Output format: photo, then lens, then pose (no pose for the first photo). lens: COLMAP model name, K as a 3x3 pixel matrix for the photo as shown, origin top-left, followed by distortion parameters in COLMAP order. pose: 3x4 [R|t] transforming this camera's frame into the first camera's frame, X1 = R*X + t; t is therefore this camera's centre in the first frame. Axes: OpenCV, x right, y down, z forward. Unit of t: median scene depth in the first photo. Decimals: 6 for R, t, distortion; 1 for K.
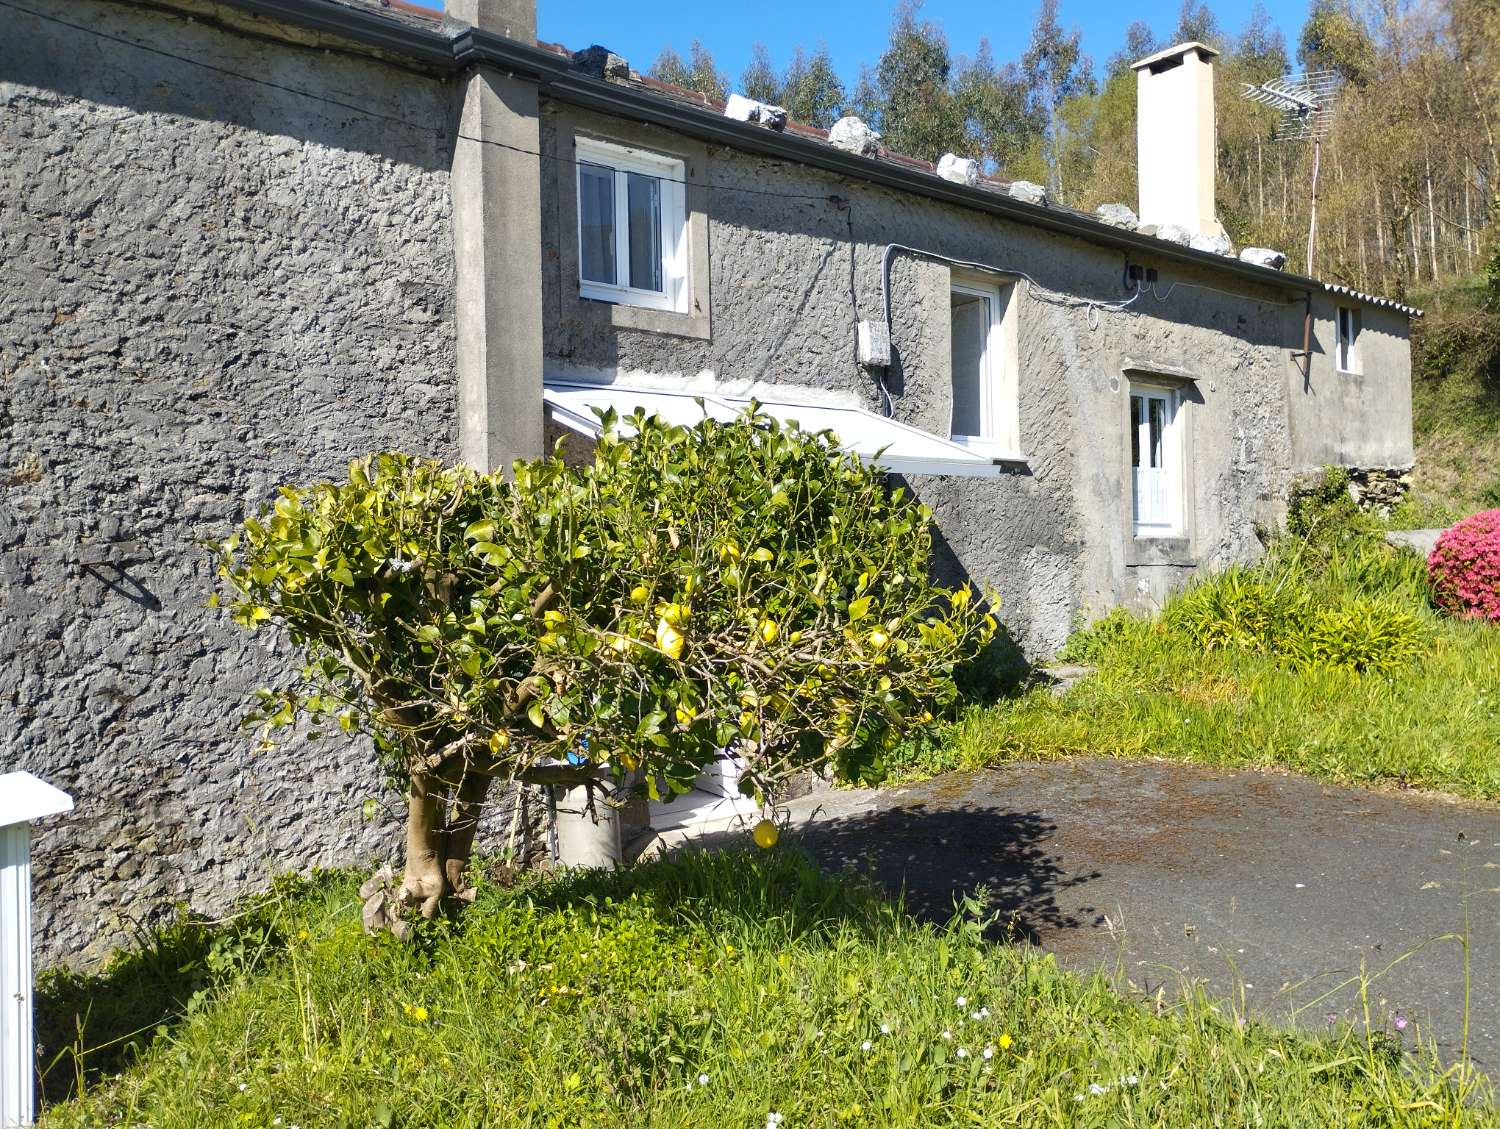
lens RADIAL K [[1255.8, 0, 749.5], [0, 1255.8, 560.3], [0, 0, 1]] dist [0.071715, -0.091386]
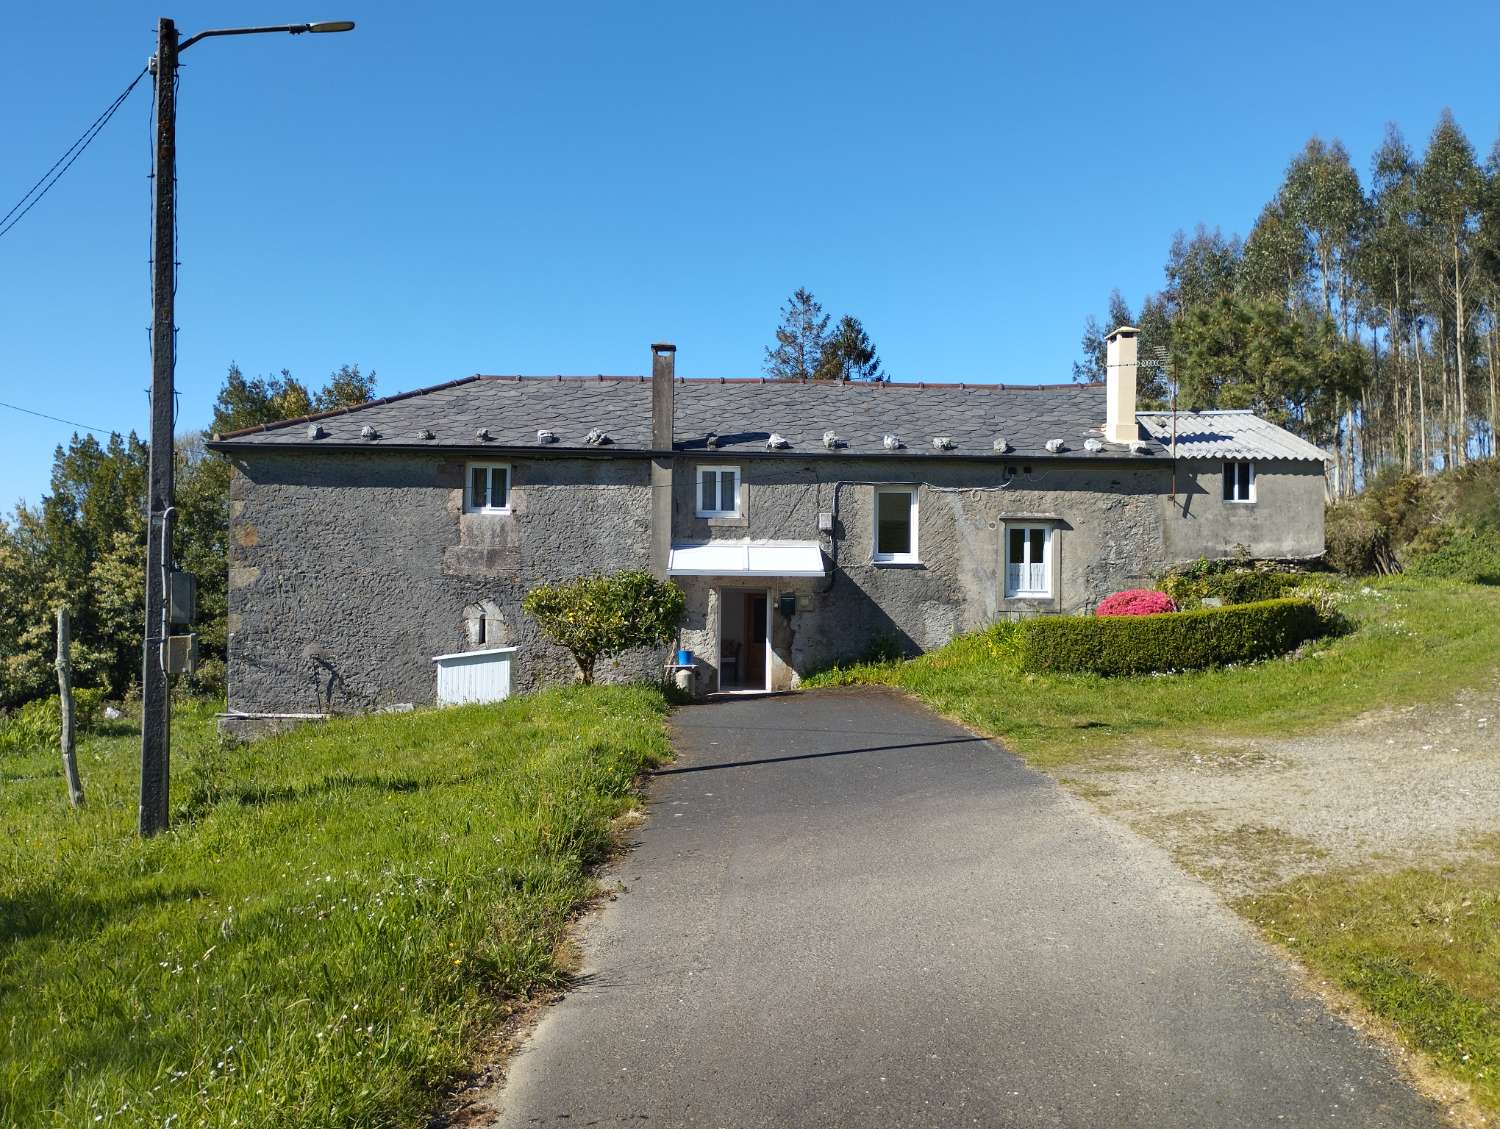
lens RADIAL K [[1231.9, 0, 750.0], [0, 1231.9, 564.5], [0, 0, 1]] dist [0.048625, -0.049861]
pose [[0.787716, 0.016255, -0.615824, 2.072302], [-0.022525, 0.999743, -0.002423, -0.098600], [0.615627, 0.015780, 0.787880, -1.477265]]
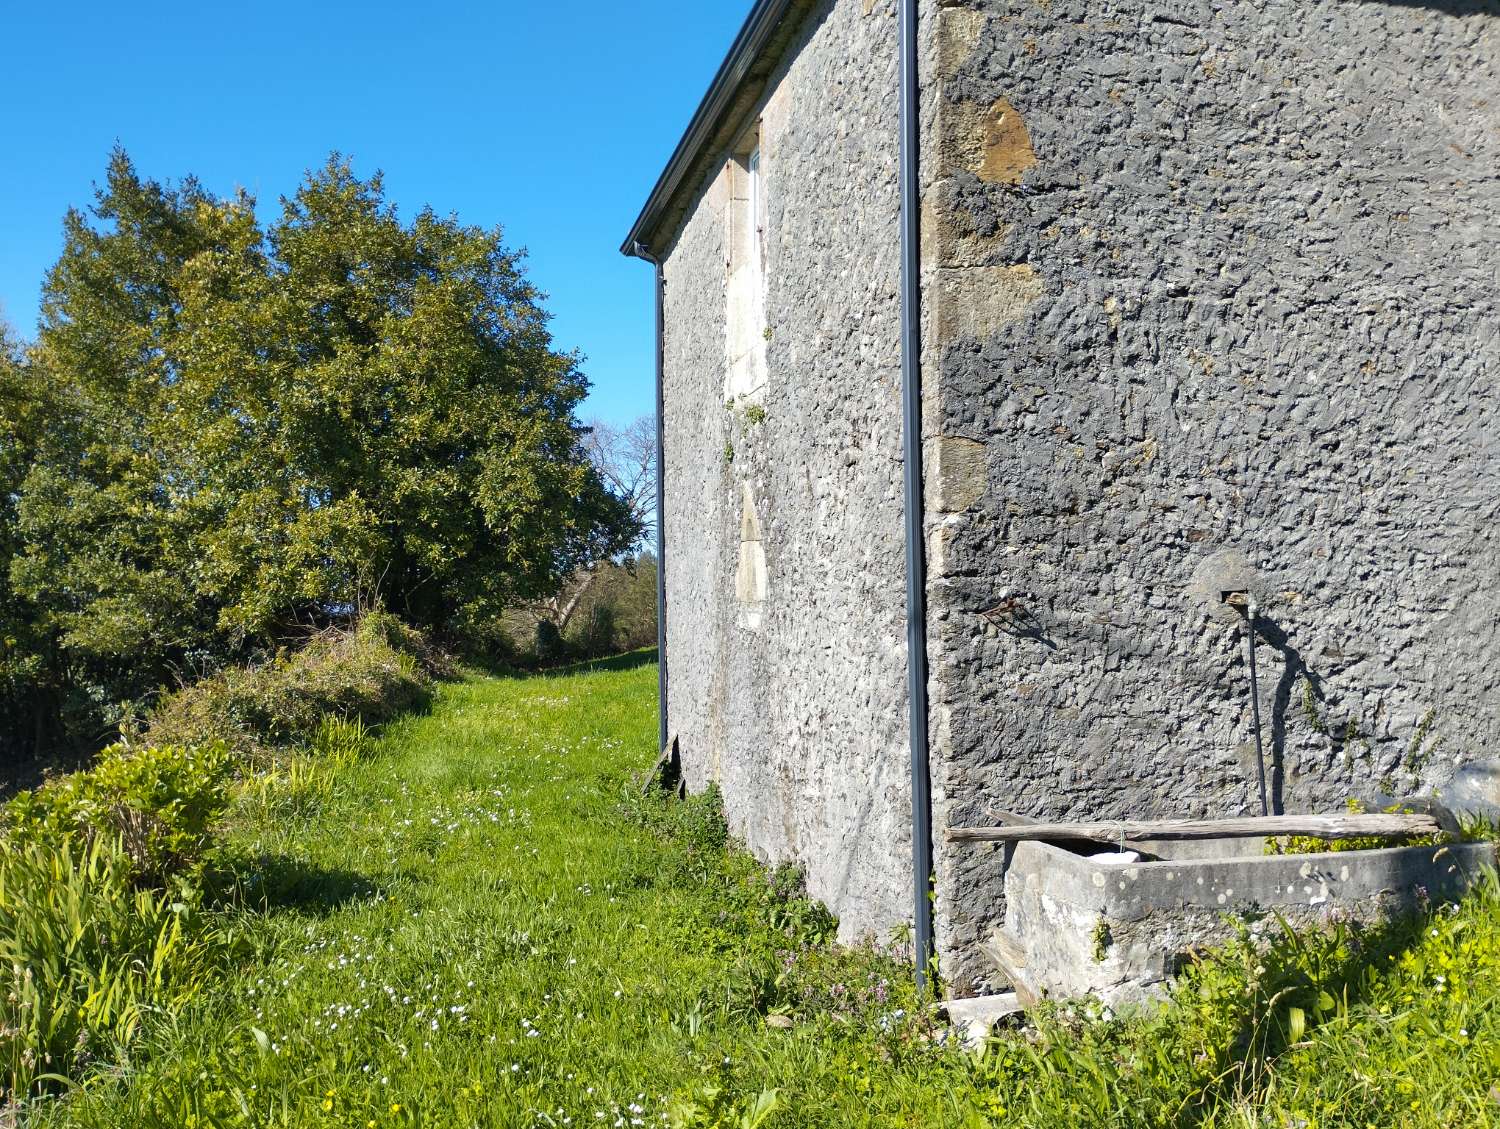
lens RADIAL K [[1255.8, 0, 749.5], [0, 1255.8, 560.3], [0, 0, 1]] dist [0.071715, -0.091386]
pose [[0.897283, 0.003172, -0.441443, -0.824159], [-0.008697, 0.999907, -0.010492, 0.153623], [0.441369, 0.013254, 0.897228, -0.555704]]
